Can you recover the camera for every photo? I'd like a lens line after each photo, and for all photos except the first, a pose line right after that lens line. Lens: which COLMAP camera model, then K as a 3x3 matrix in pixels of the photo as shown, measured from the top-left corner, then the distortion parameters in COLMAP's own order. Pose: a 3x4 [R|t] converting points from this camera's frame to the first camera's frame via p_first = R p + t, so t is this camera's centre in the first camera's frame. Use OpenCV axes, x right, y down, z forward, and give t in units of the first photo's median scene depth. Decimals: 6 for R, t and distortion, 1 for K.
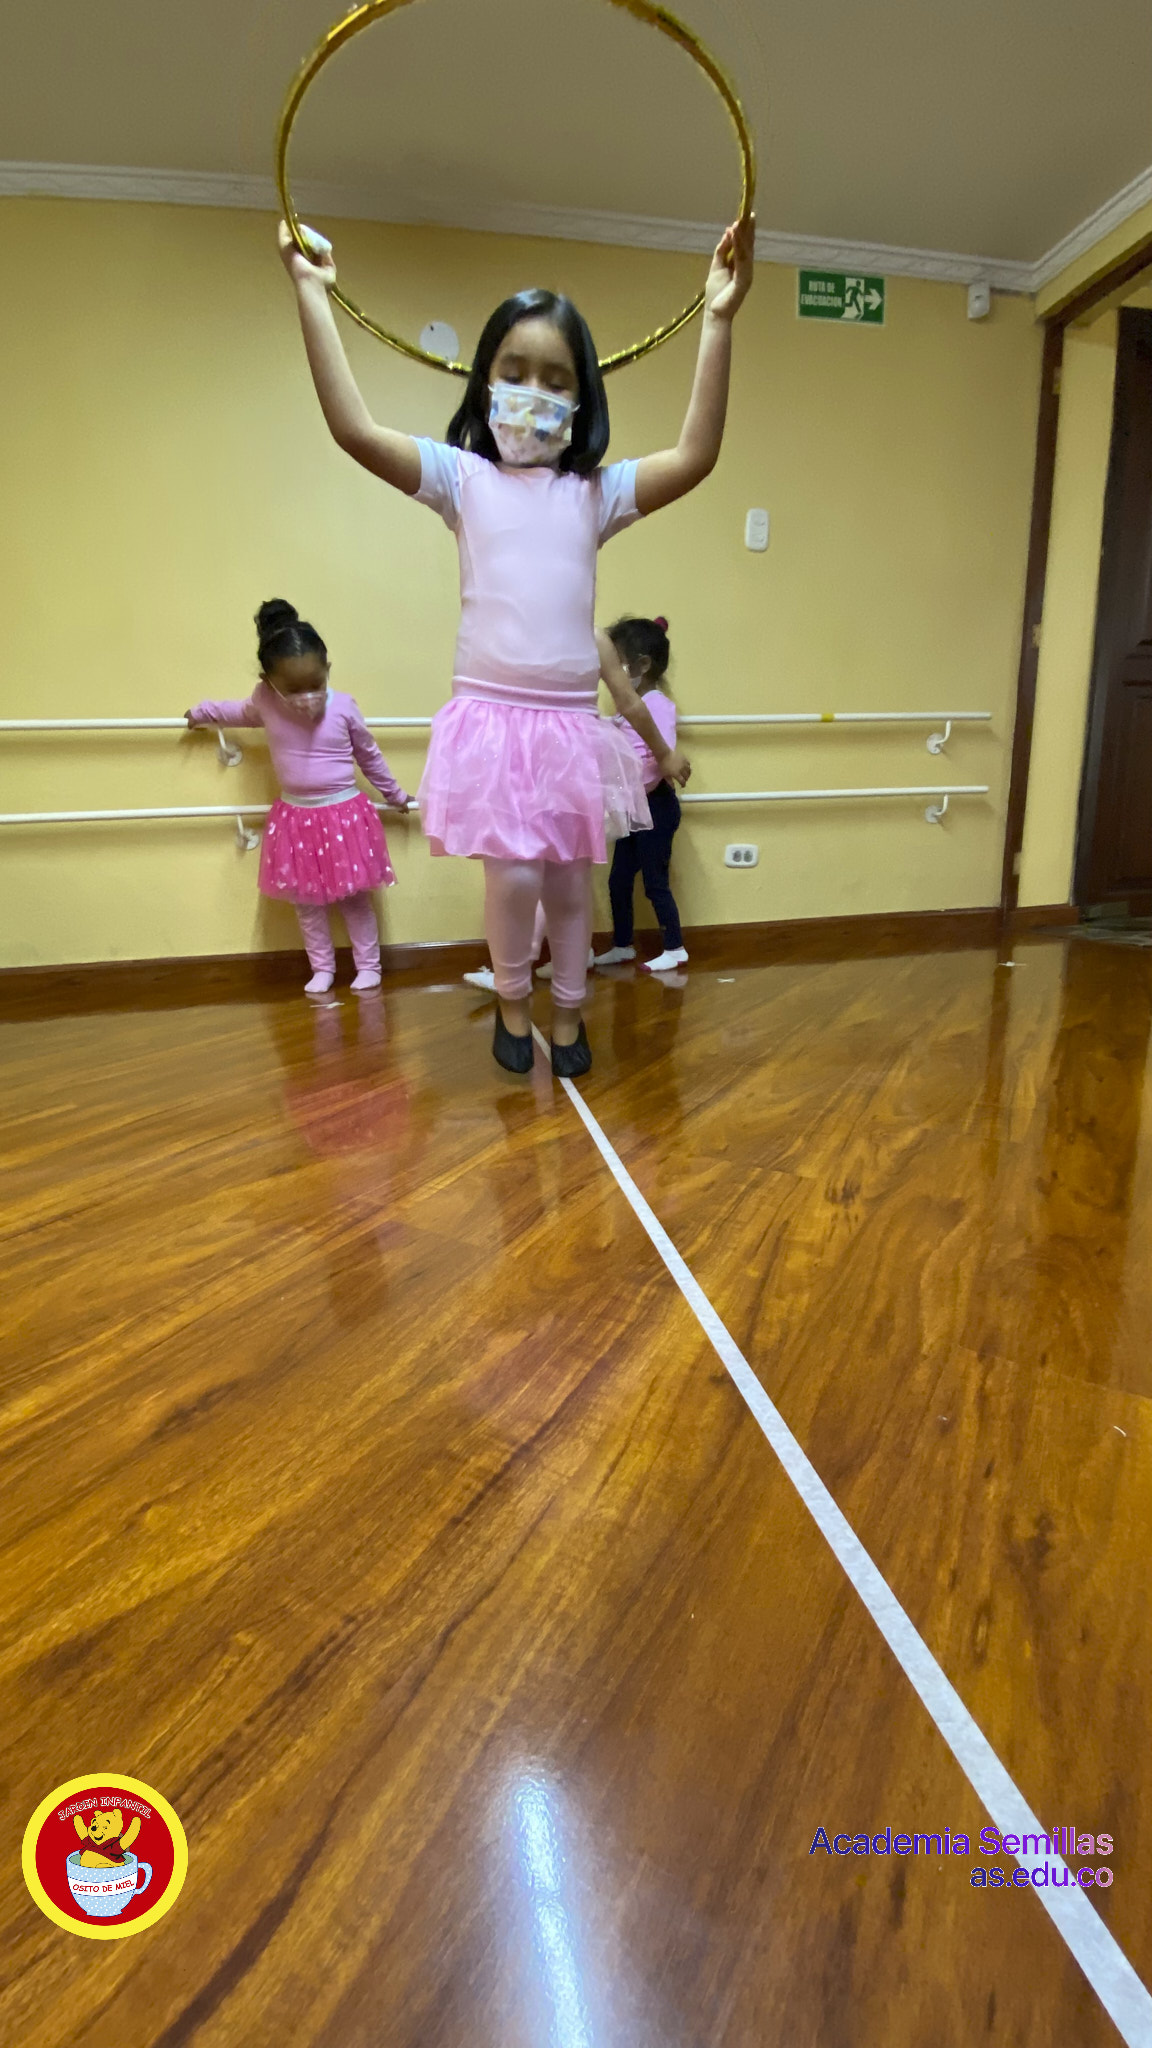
lens RADIAL K [[829.4, 0, 576.0], [0, 829.4, 1024.0], [0, 0, 1]] dist [0.023665, -0.024929]
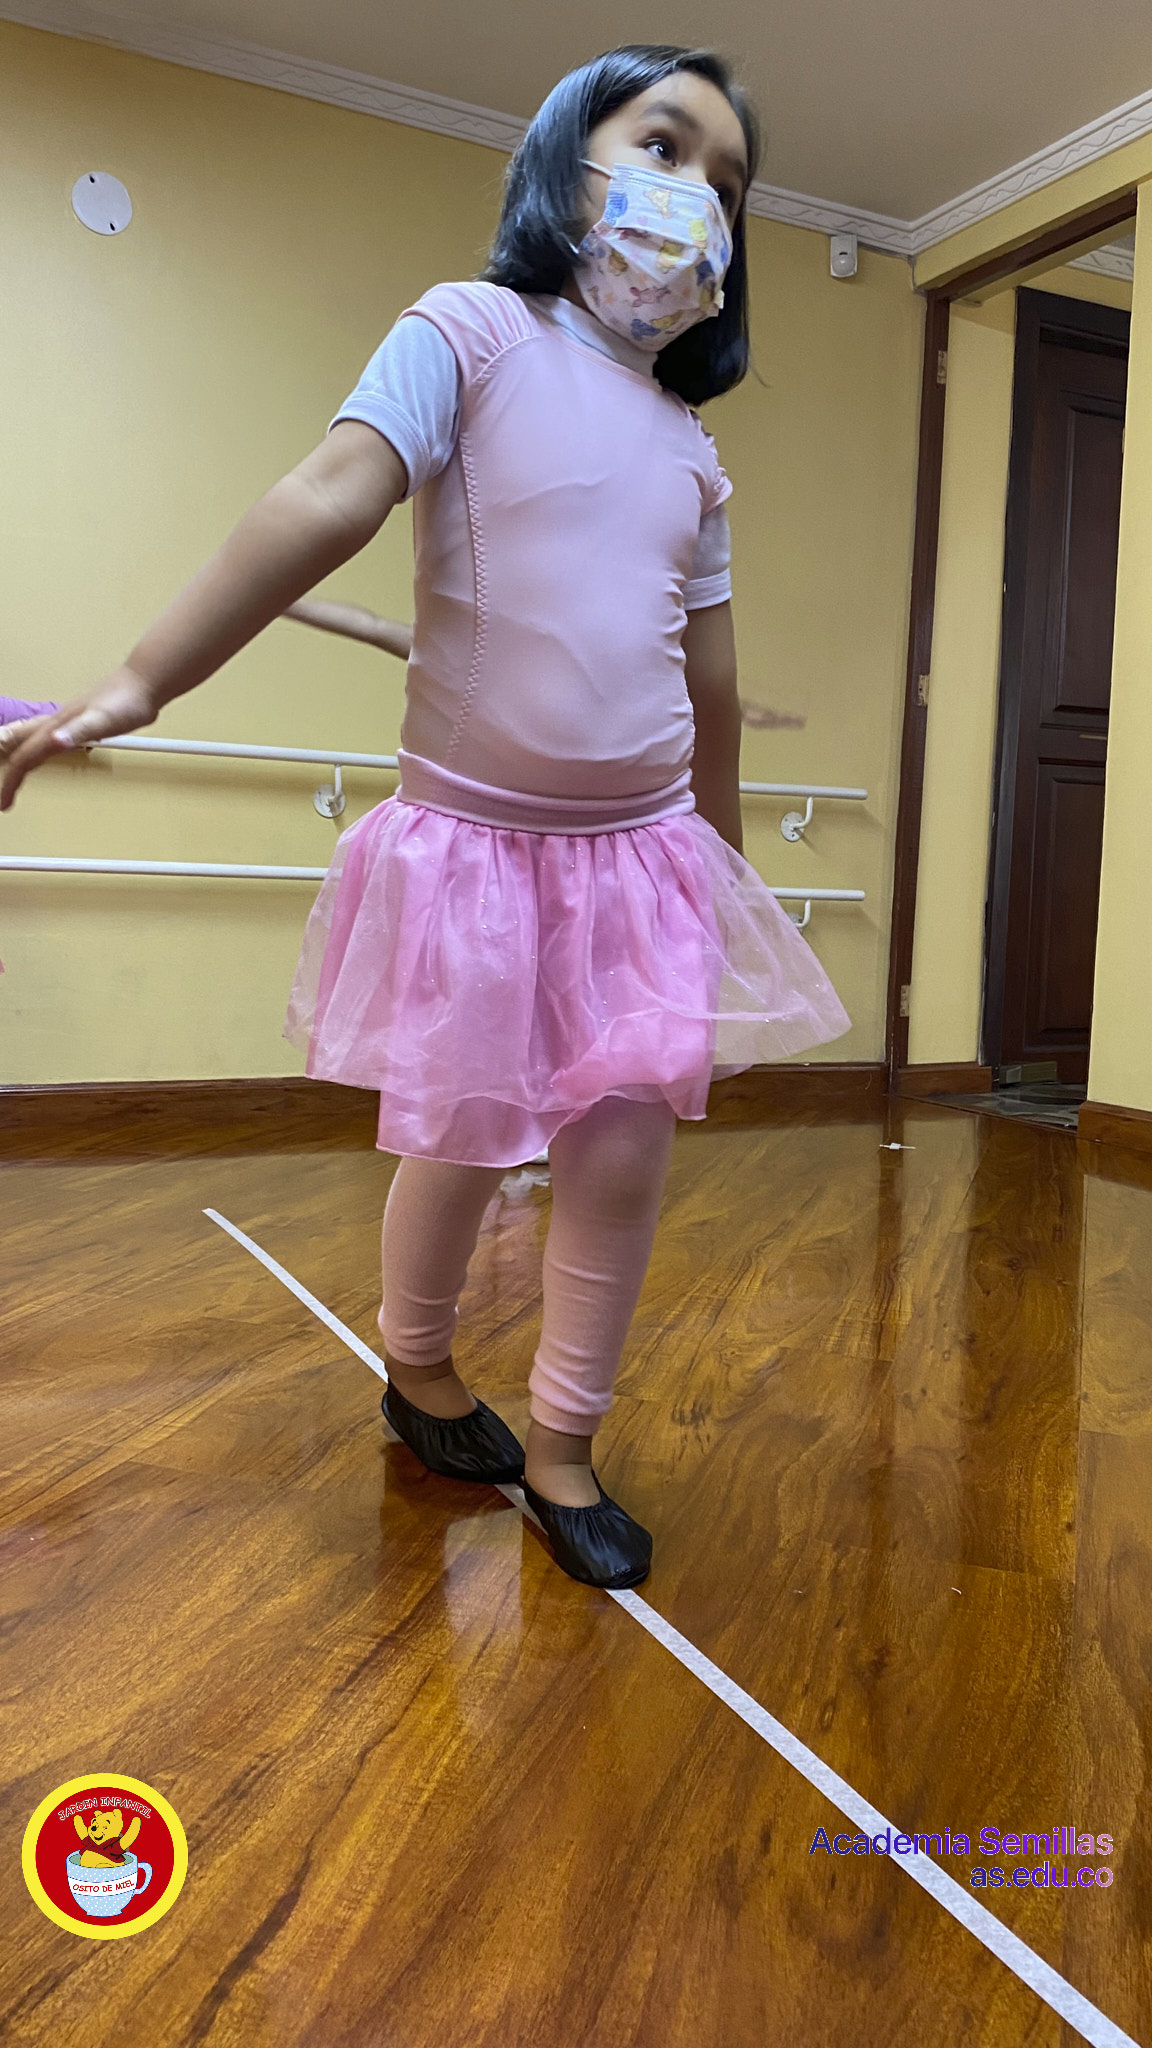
lens RADIAL K [[1589.6, 0, 576.0], [0, 1589.6, 1024.0], [0, 0, 1]] dist [0.002750, -0.002325]
pose [[0.965232, 0.044156, 0.257638, -0.336632], [-0.007266, 0.989780, -0.142414, 0.069998], [-0.261294, 0.135591, 0.955689, -0.838131]]
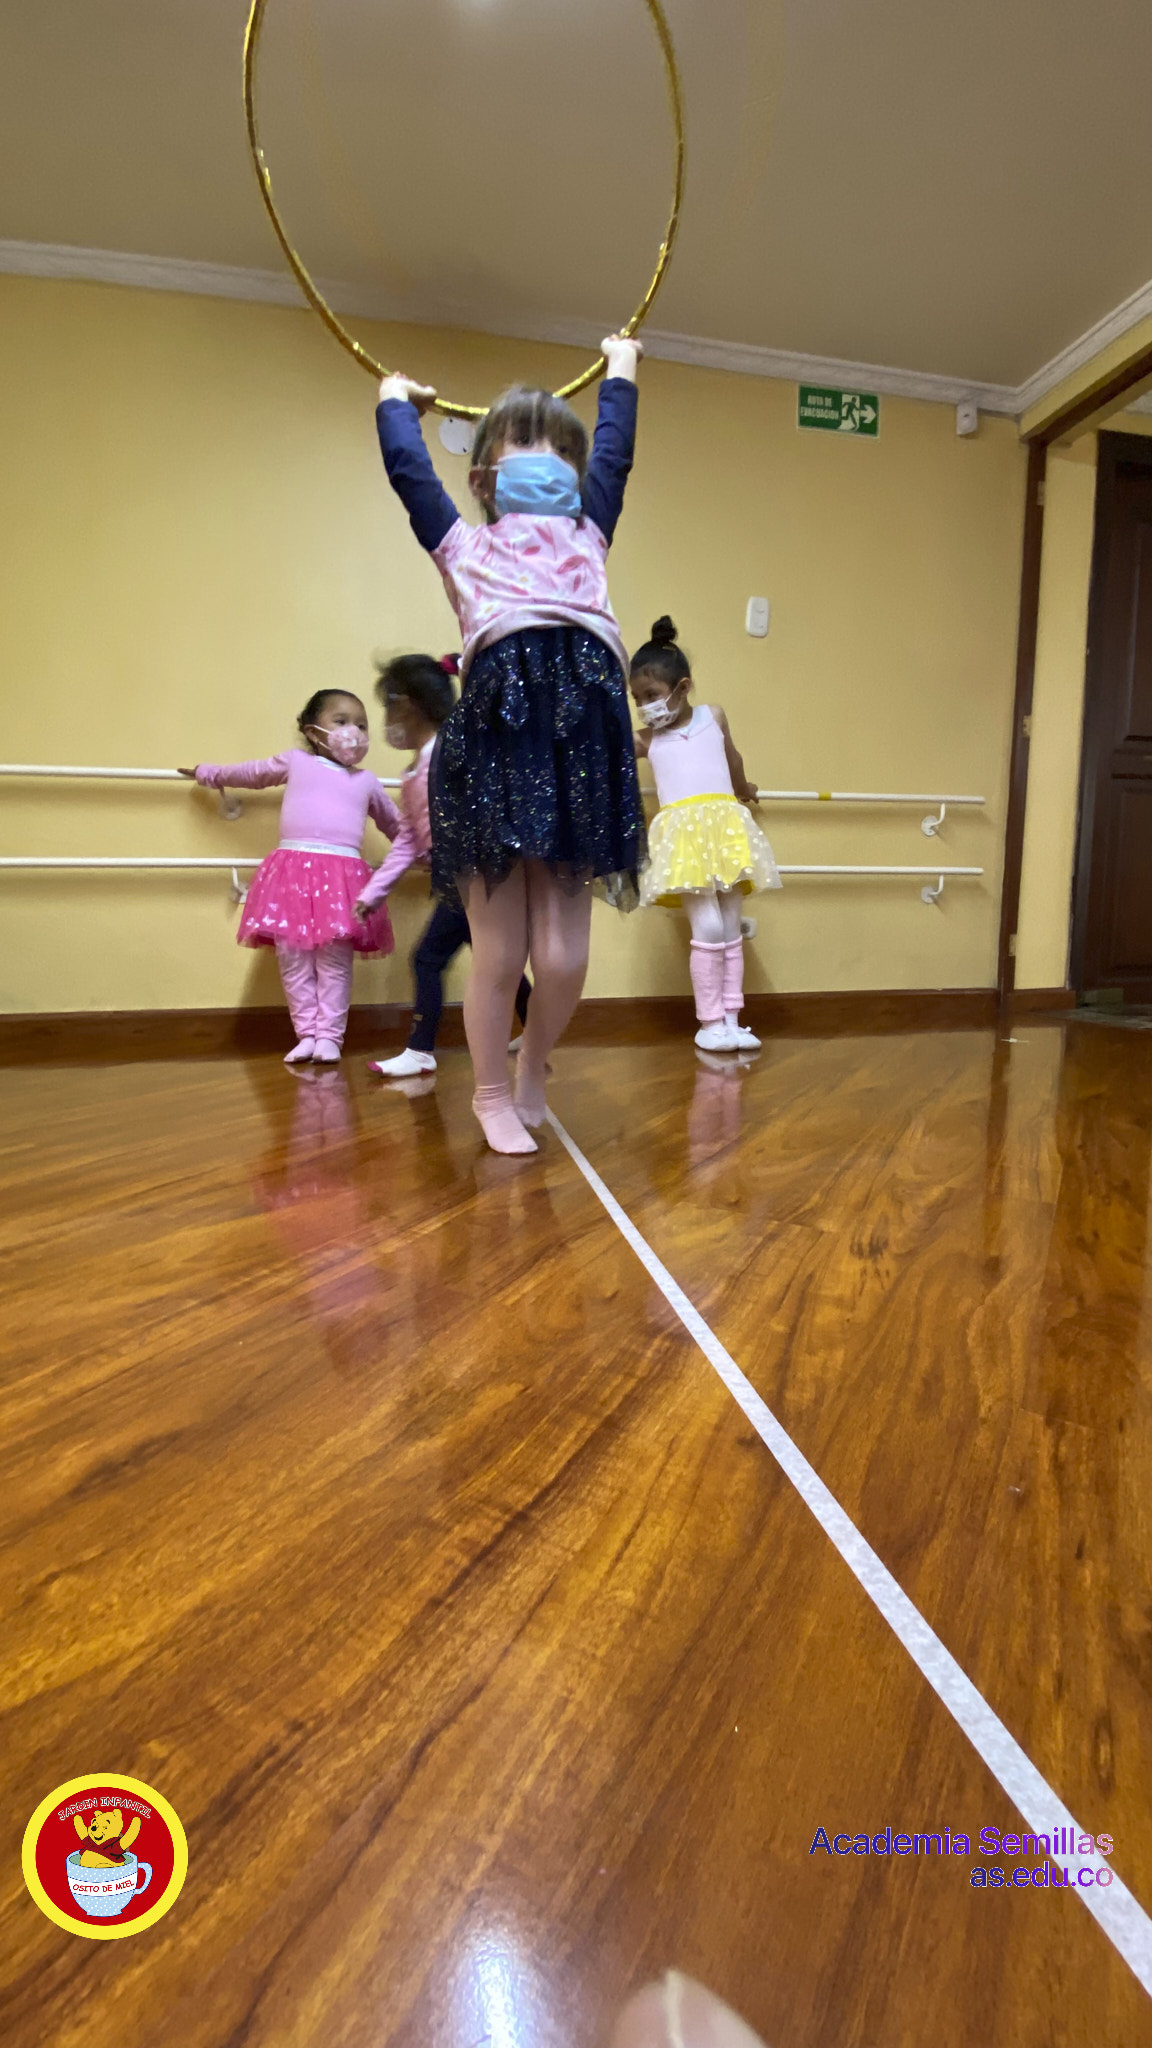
lens RADIAL K [[830.4, 0, 576.0], [0, 830.4, 1024.0], [0, 0, 1]] dist [0.019560, -0.020352]
pose [[0.999514, 0.028034, 0.013642, -0.029694], [-0.026393, 0.993754, -0.108428, 0.105632], [-0.016597, 0.108015, 0.994011, 0.115550]]
